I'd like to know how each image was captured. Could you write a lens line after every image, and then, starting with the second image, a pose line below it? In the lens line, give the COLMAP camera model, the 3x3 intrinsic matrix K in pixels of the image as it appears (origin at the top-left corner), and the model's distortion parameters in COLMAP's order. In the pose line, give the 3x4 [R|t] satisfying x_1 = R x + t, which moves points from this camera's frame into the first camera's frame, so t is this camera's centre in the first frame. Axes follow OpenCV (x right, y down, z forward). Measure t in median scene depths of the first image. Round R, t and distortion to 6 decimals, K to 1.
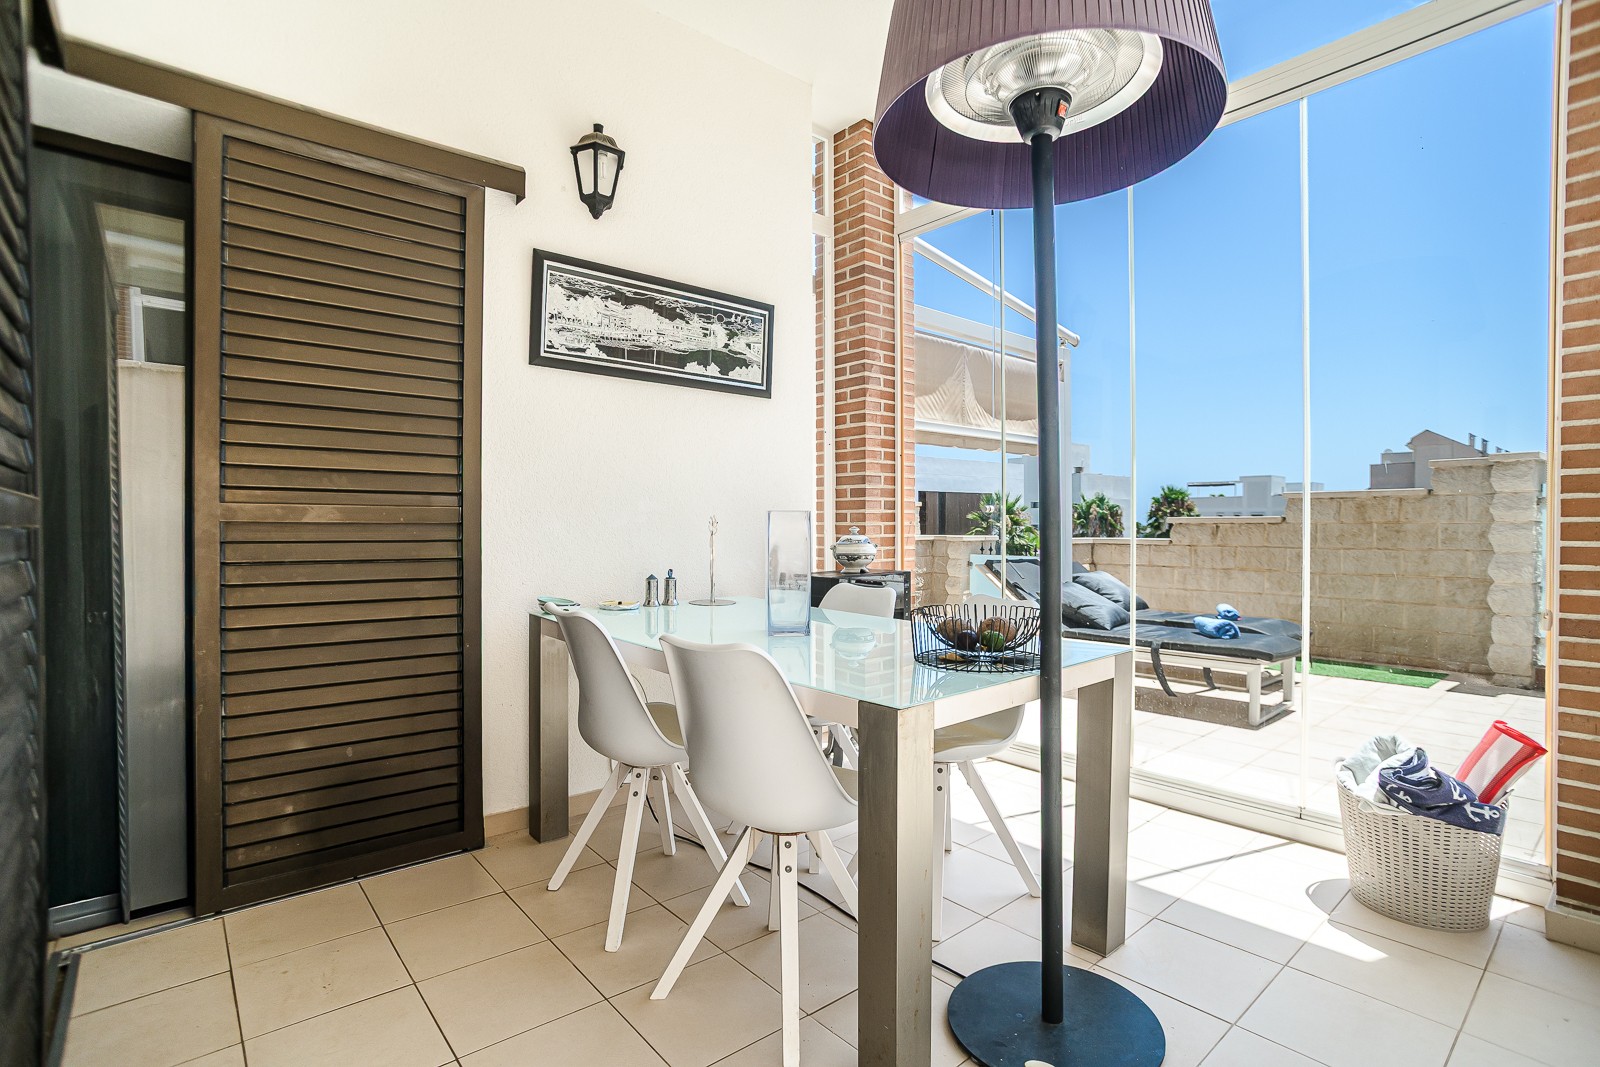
lens RADIAL K [[778.3, 0, 791.8], [0, 778.3, 521.3], [0, 0, 1]] dist [-0.039449, 0.011239]
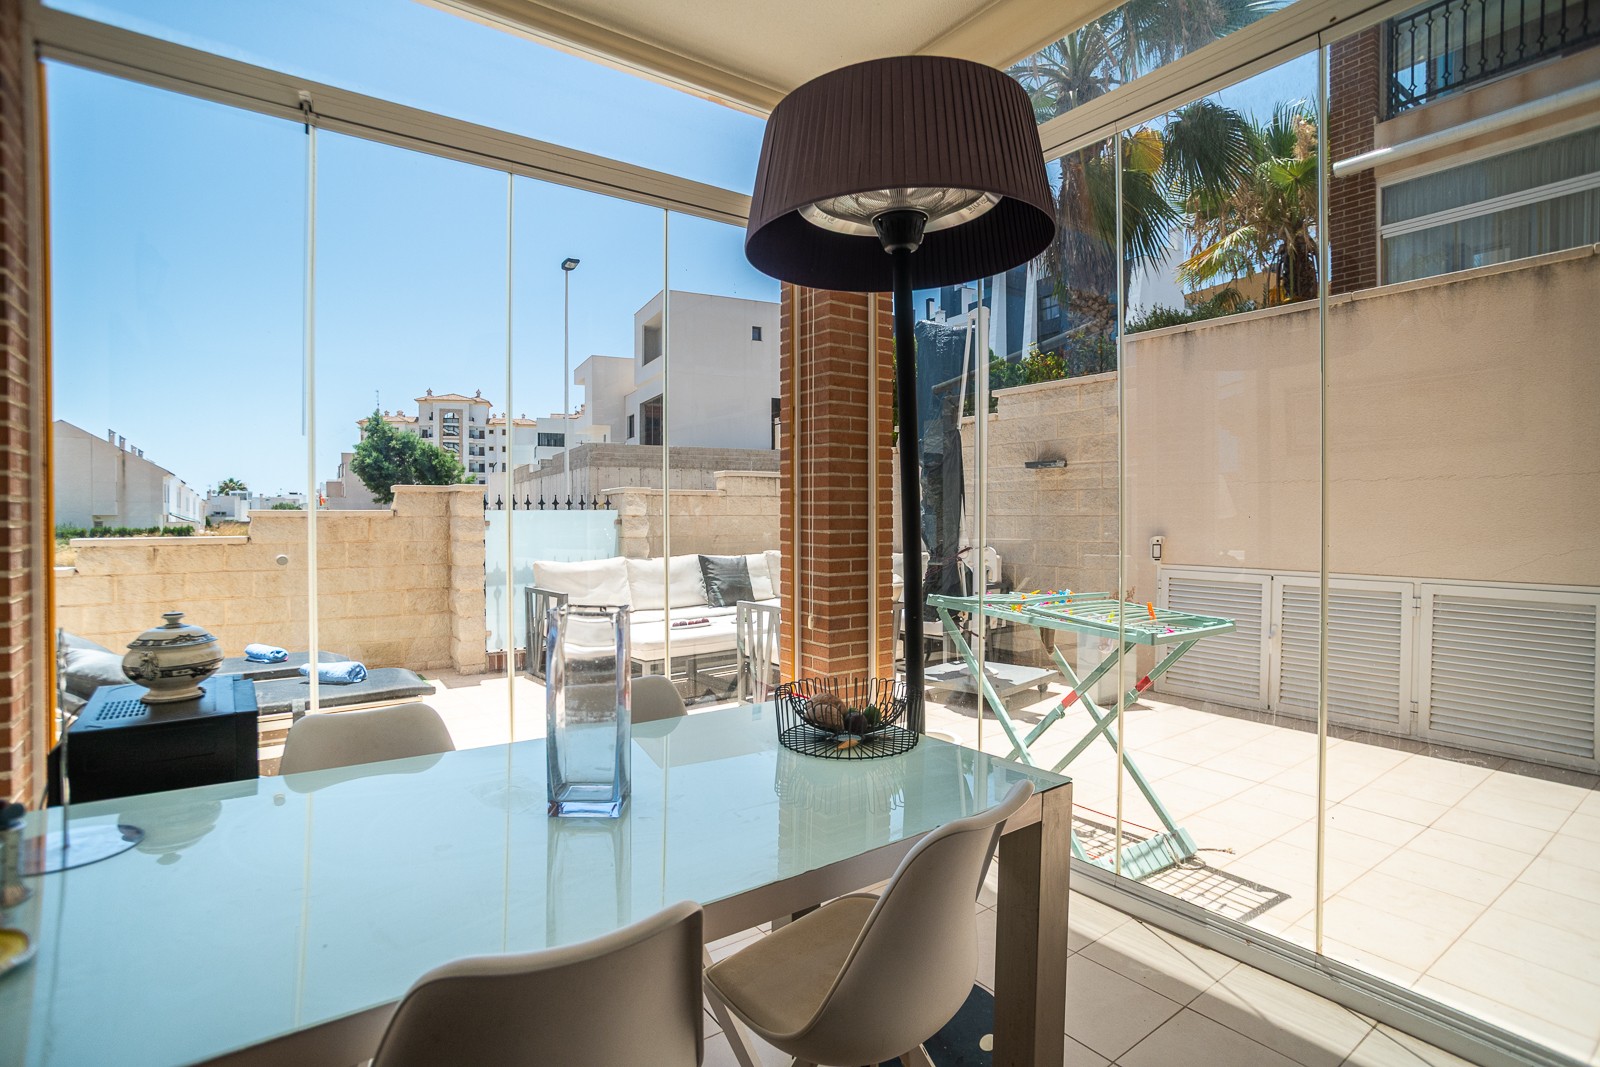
lens RADIAL K [[778.3, 0, 796.3], [0, 778.3, 532.6], [0, 0, 1]] dist [-0.039449, 0.011239]
pose [[0.083895, -0.020752, 0.996258, -0.223318], [-0.000545, 0.999782, 0.020871, -0.034087], [-0.996474, -0.002294, 0.083865, 0.325886]]
